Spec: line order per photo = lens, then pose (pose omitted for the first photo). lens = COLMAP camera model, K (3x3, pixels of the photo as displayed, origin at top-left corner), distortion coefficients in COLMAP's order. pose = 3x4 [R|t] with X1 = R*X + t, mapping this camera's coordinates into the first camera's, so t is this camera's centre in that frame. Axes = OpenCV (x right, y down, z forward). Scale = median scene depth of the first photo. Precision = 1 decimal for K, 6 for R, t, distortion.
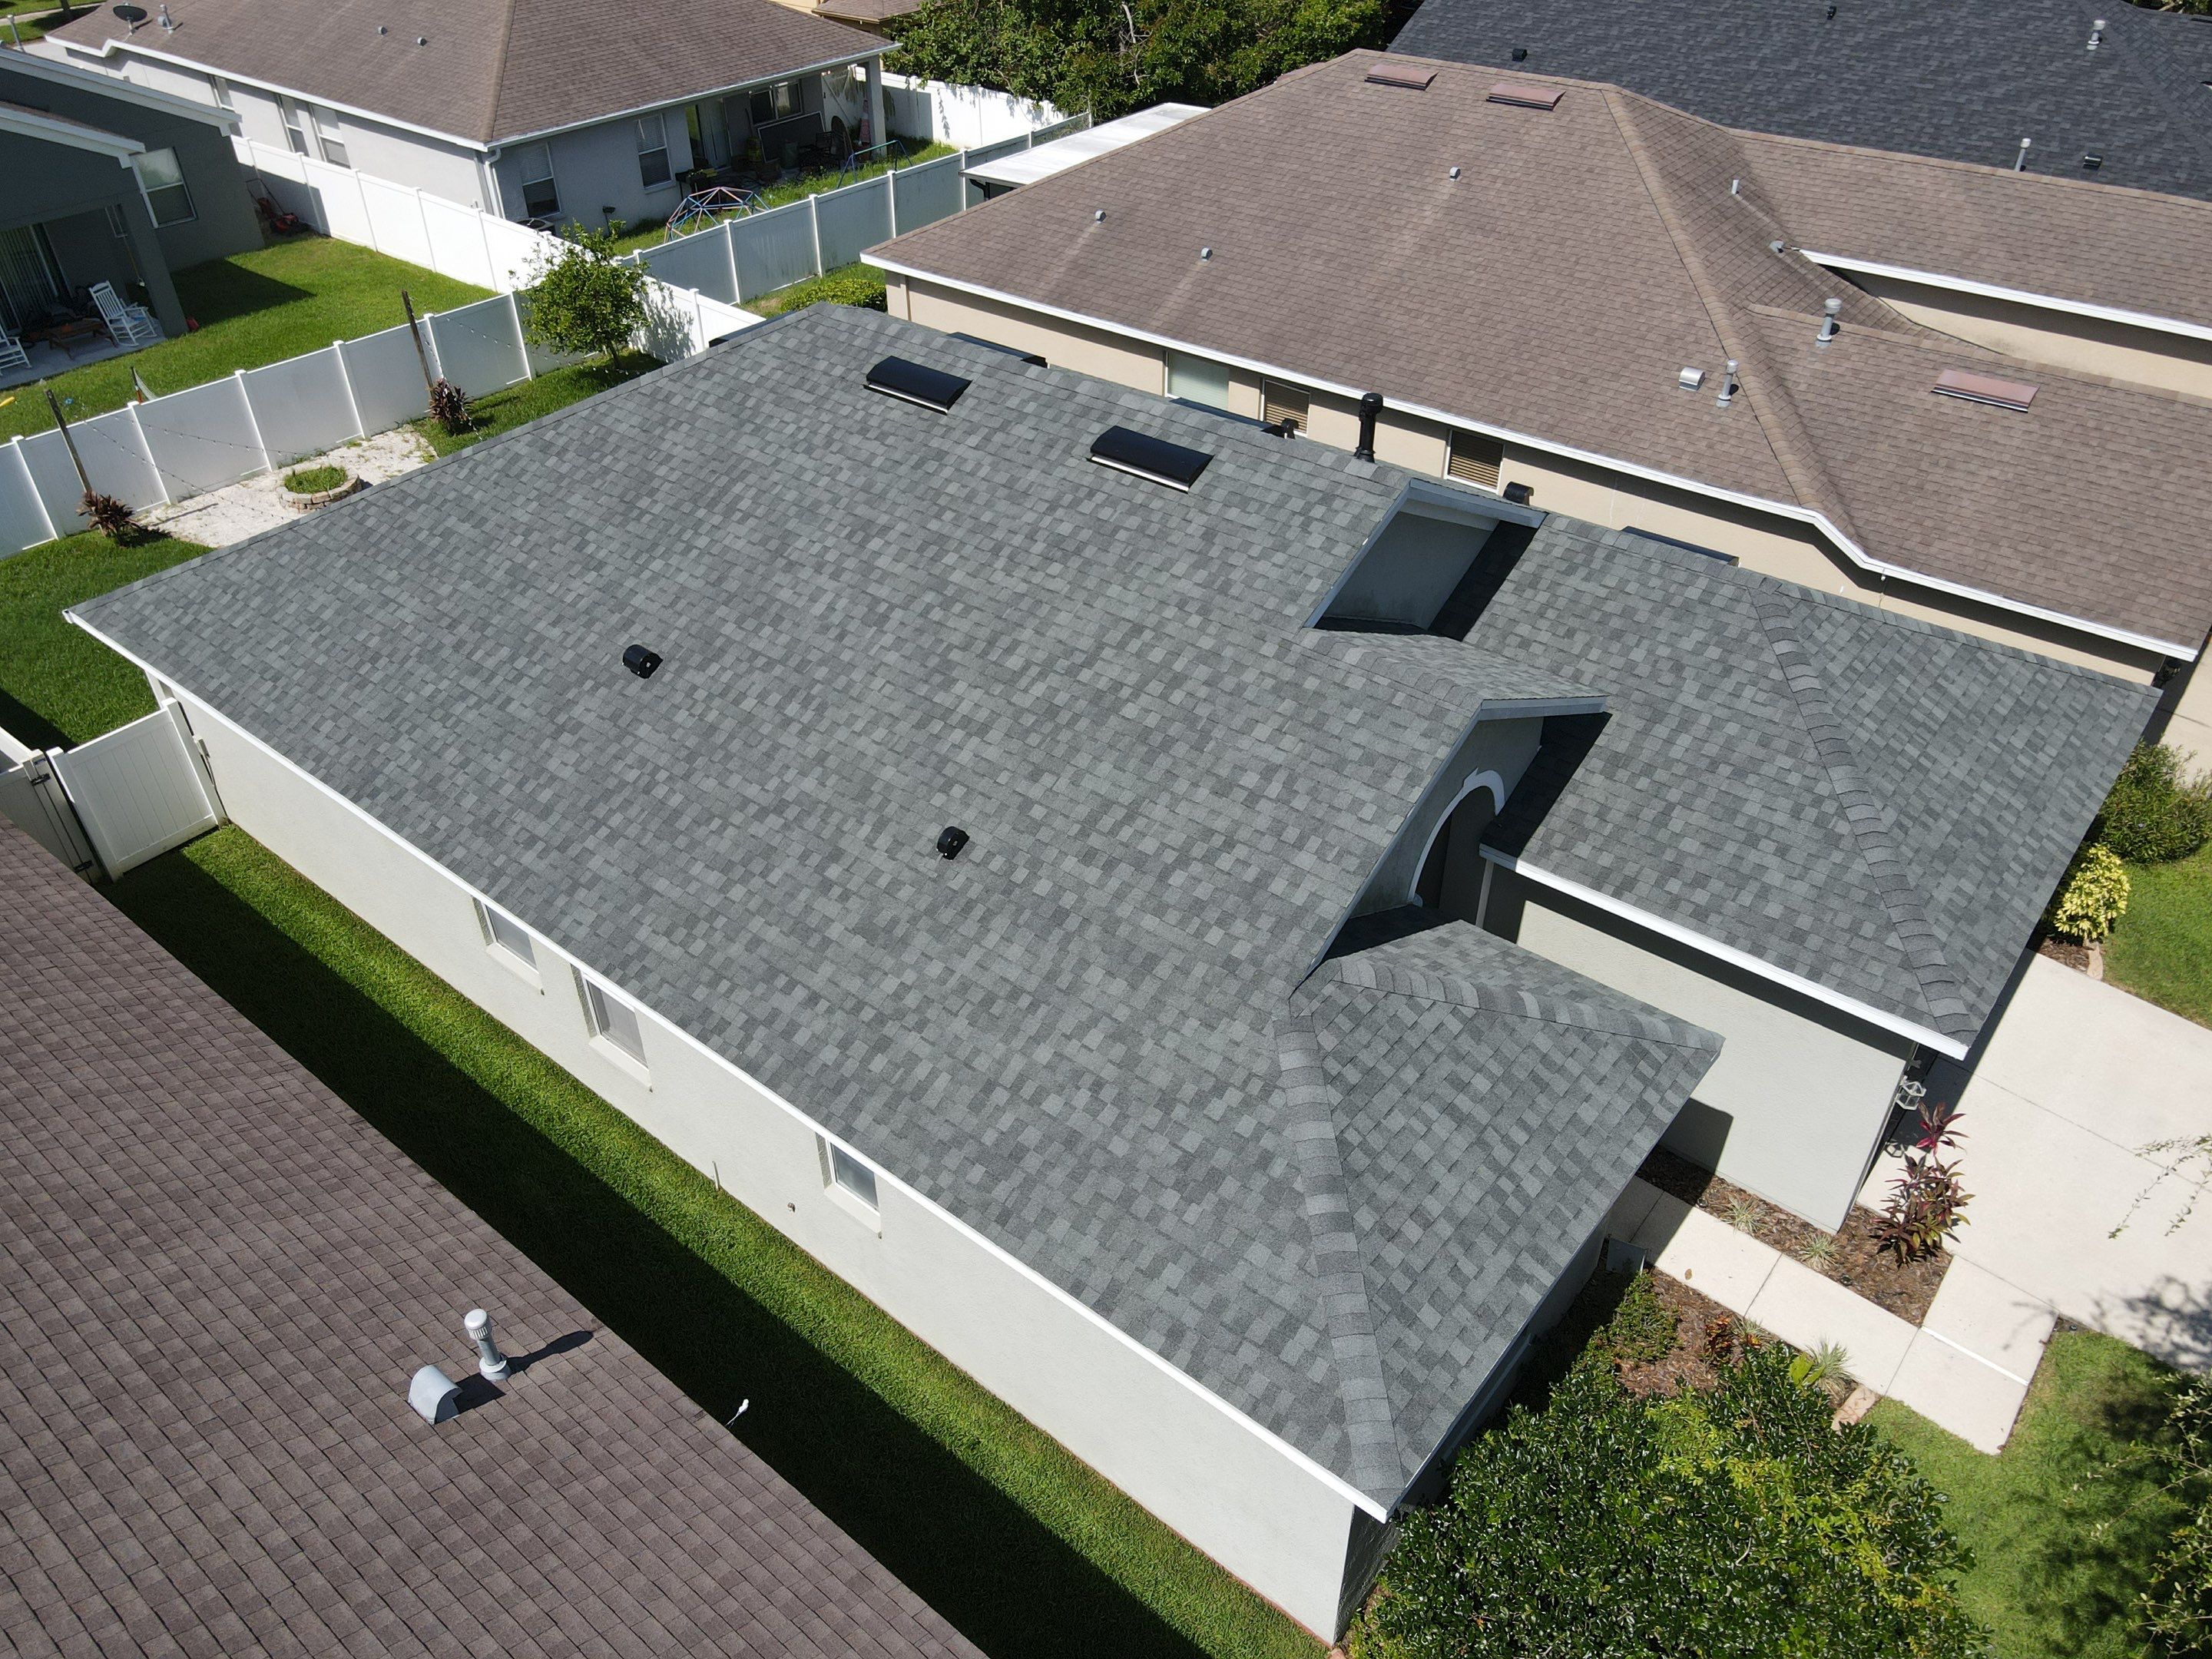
lens RADIAL K [[1615.6, 0, 1081.9], [0, 1615.6, 829.9], [0, 0, 1]] dist [-0.001780, 0.028690]
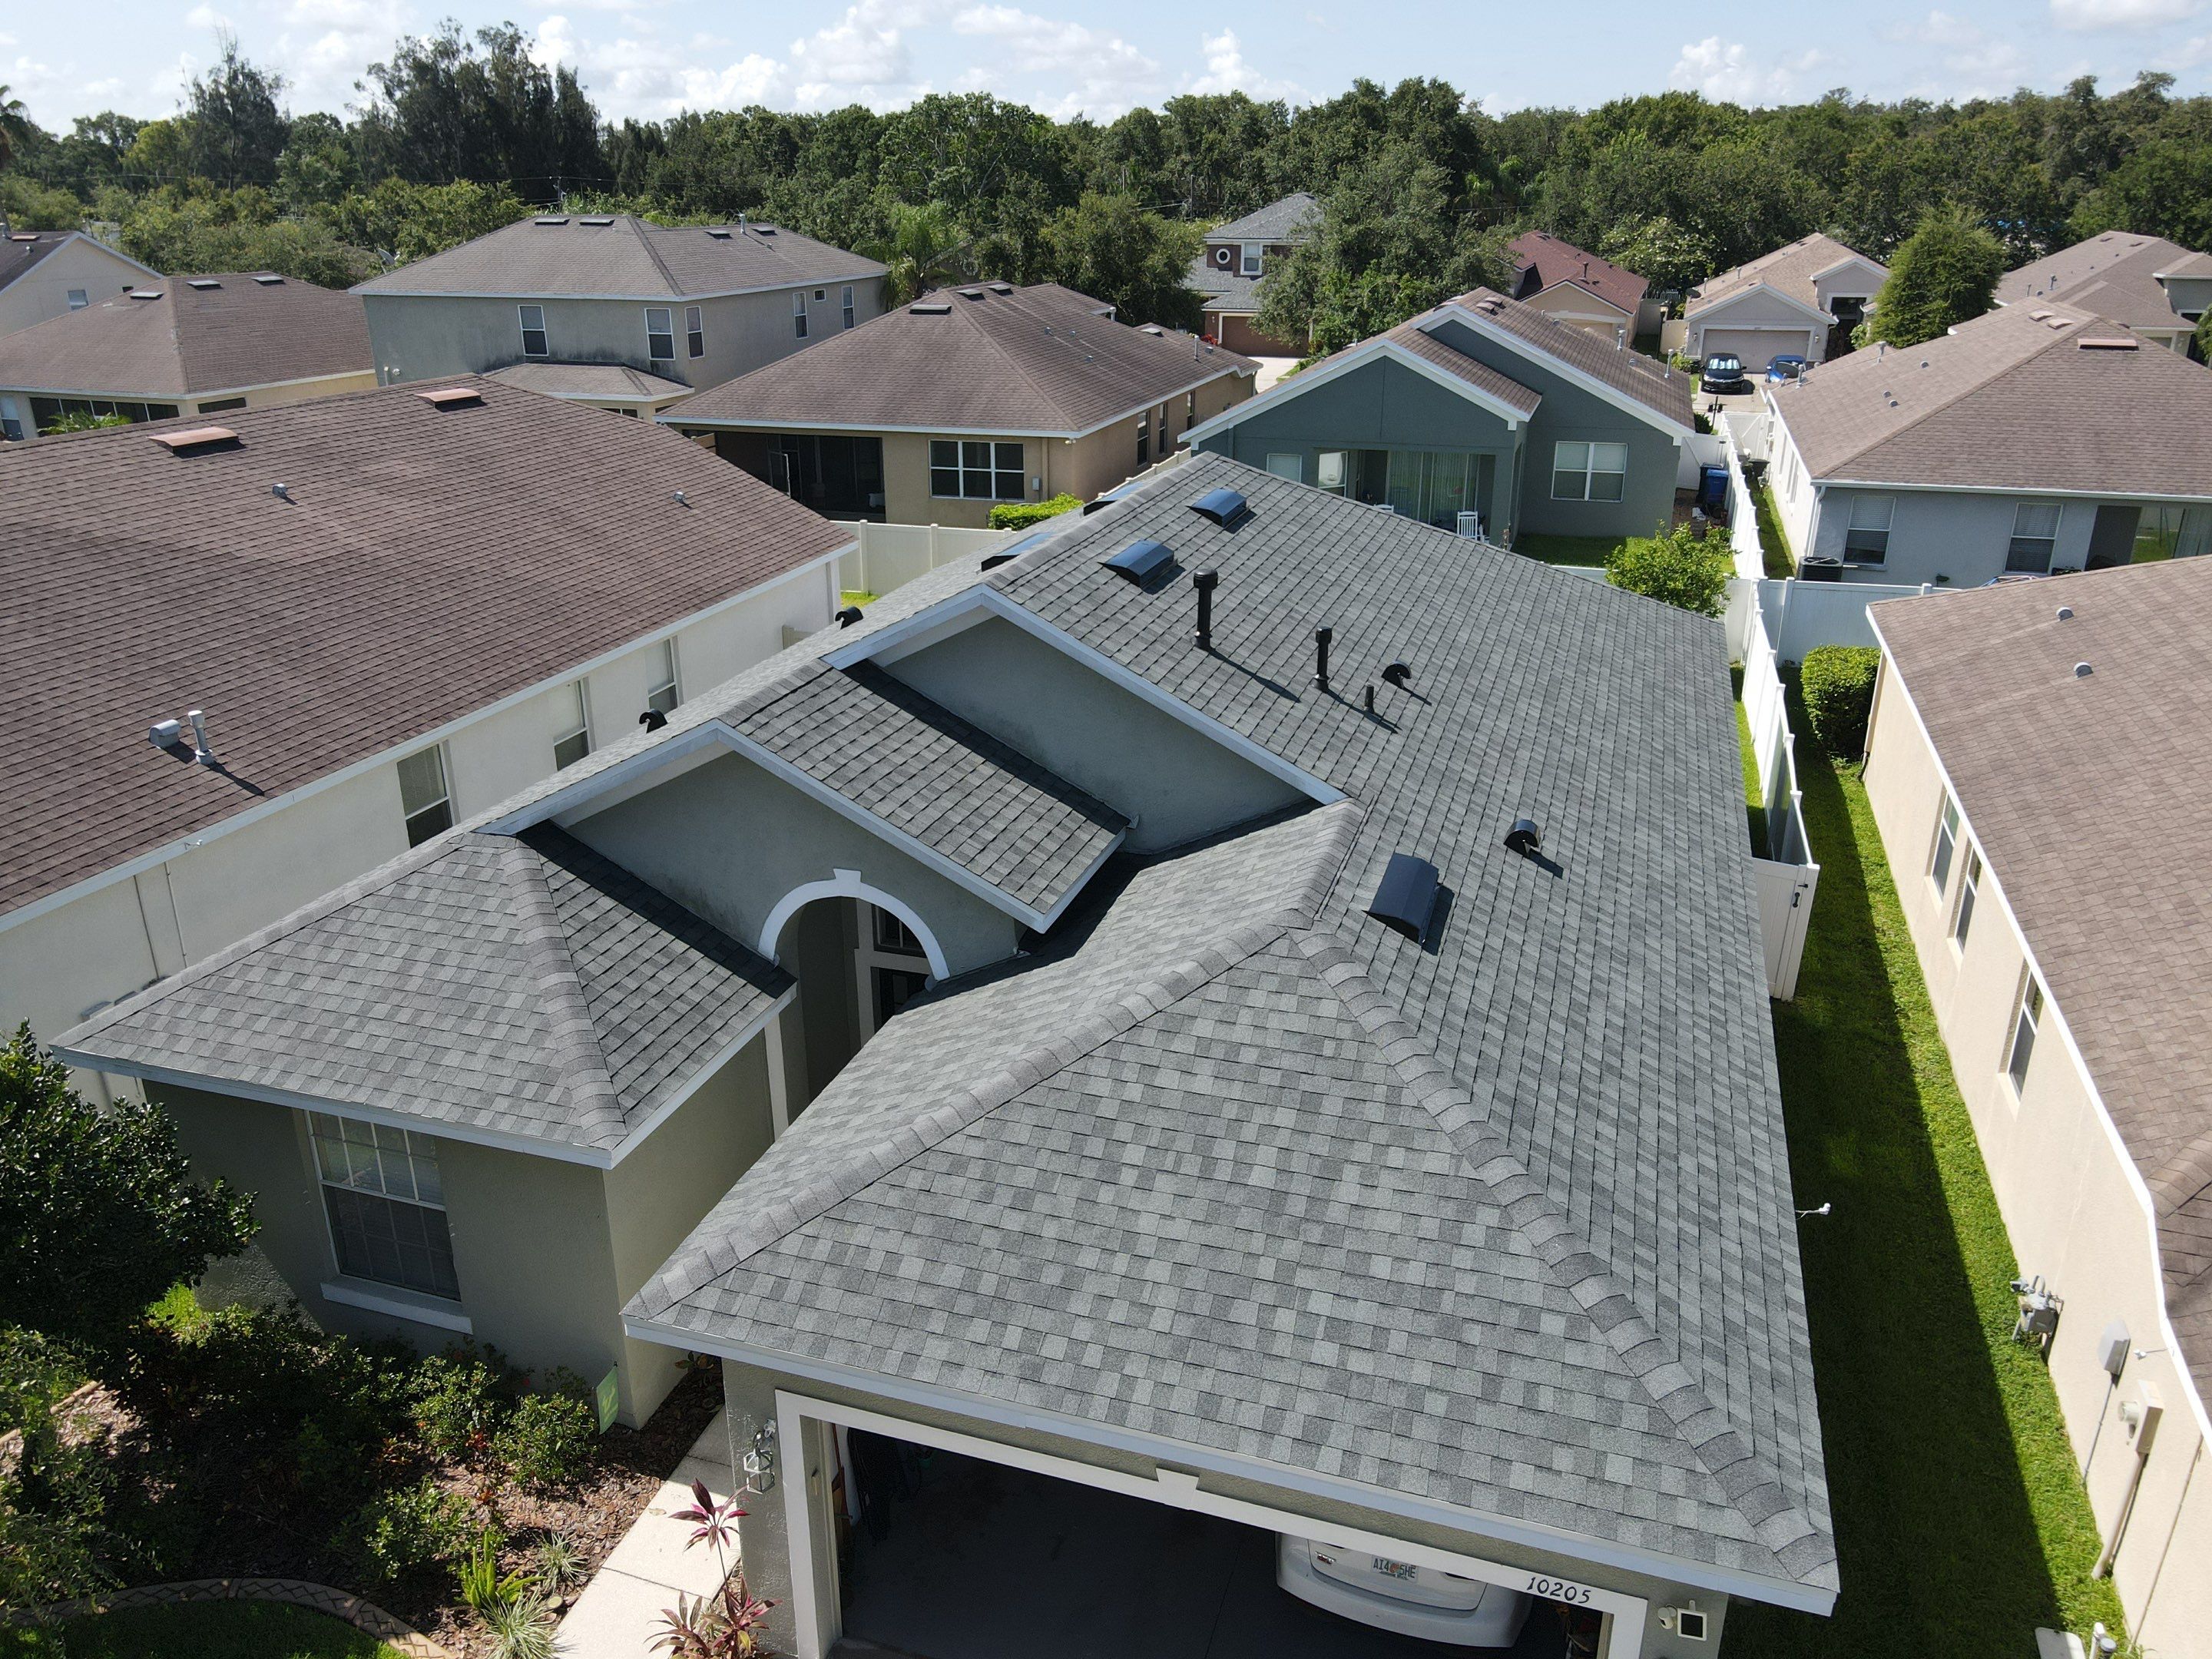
lens RADIAL K [[1615.6, 0, 1073.6], [0, 1615.6, 850.8], [0, 0, 1]] dist [-0.001780, 0.028690]
pose [[0.354063, 0.367335, -0.860060, 1.017592], [-0.557163, 0.821469, 0.121484, -0.215585], [0.751138, 0.436181, 0.495518, 0.590521]]
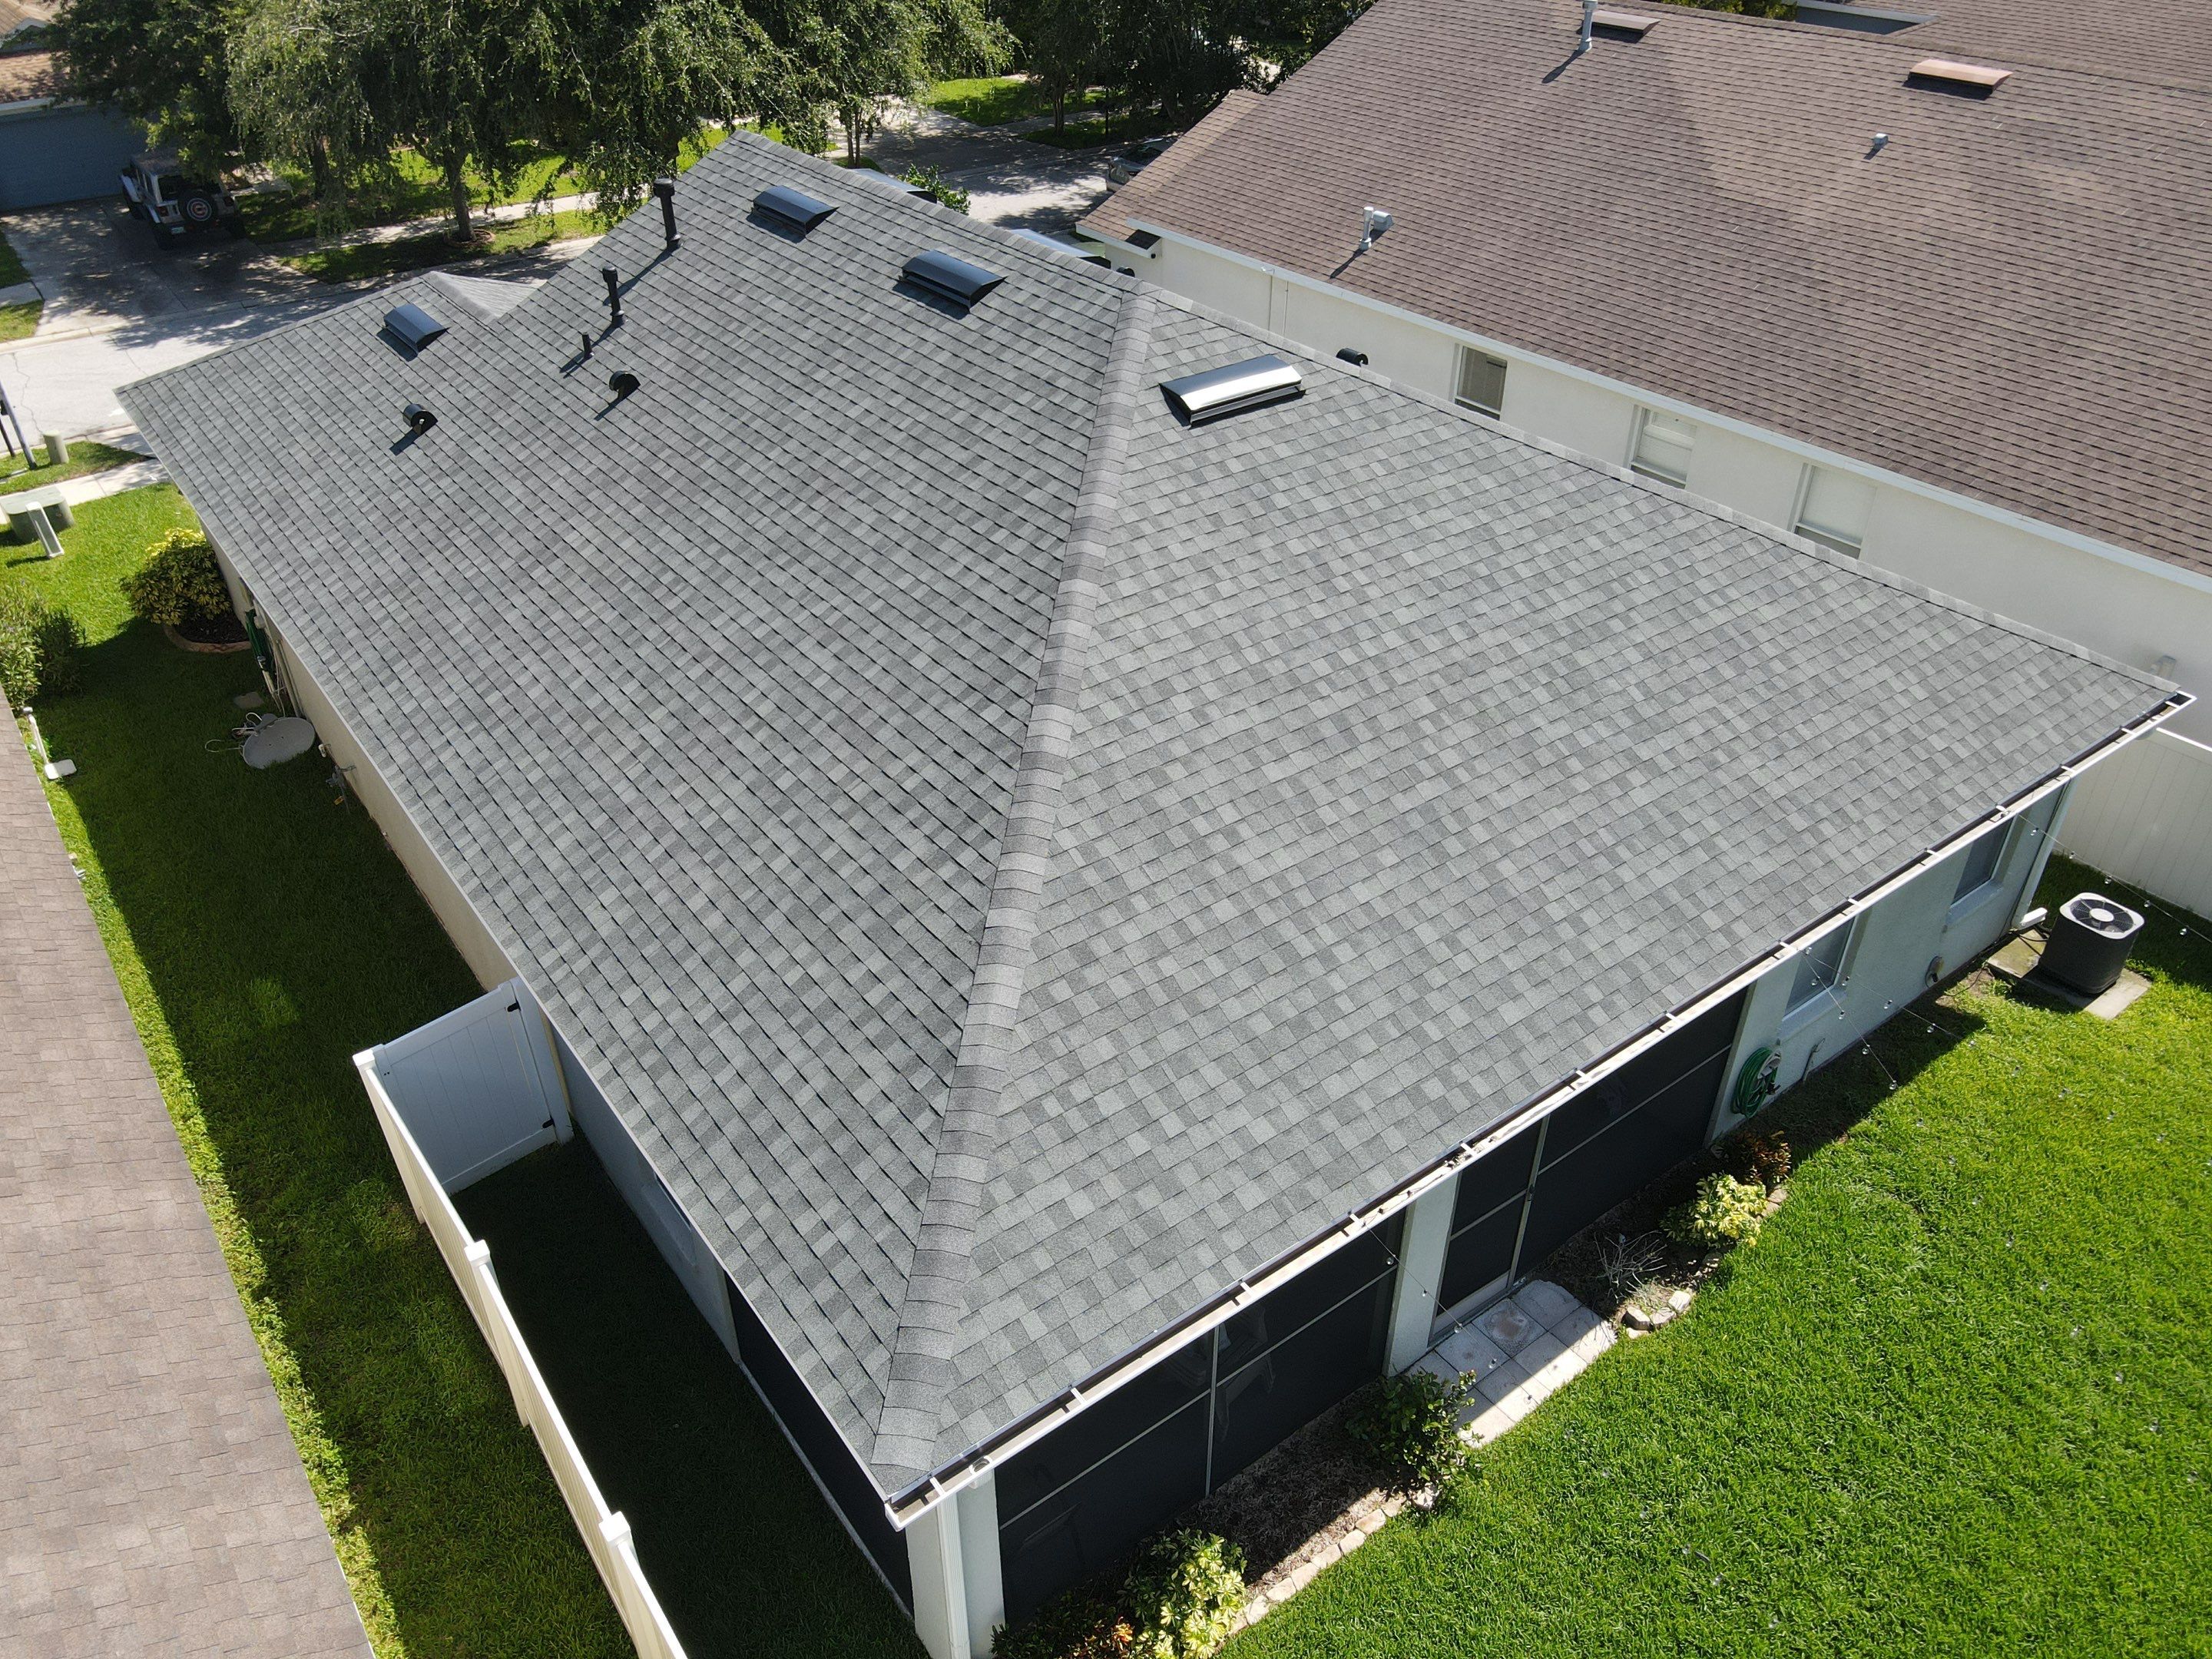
lens RADIAL K [[1615.6, 0, 1067.1], [0, 1615.6, 807.8], [0, 0, 1]] dist [-0.001780, 0.028690]
pose [[-0.967515, -0.119360, 0.222865, -0.381841], [0.172271, 0.333939, 0.926719, -1.119608], [-0.185036, 0.935007, -0.302529, 1.727410]]
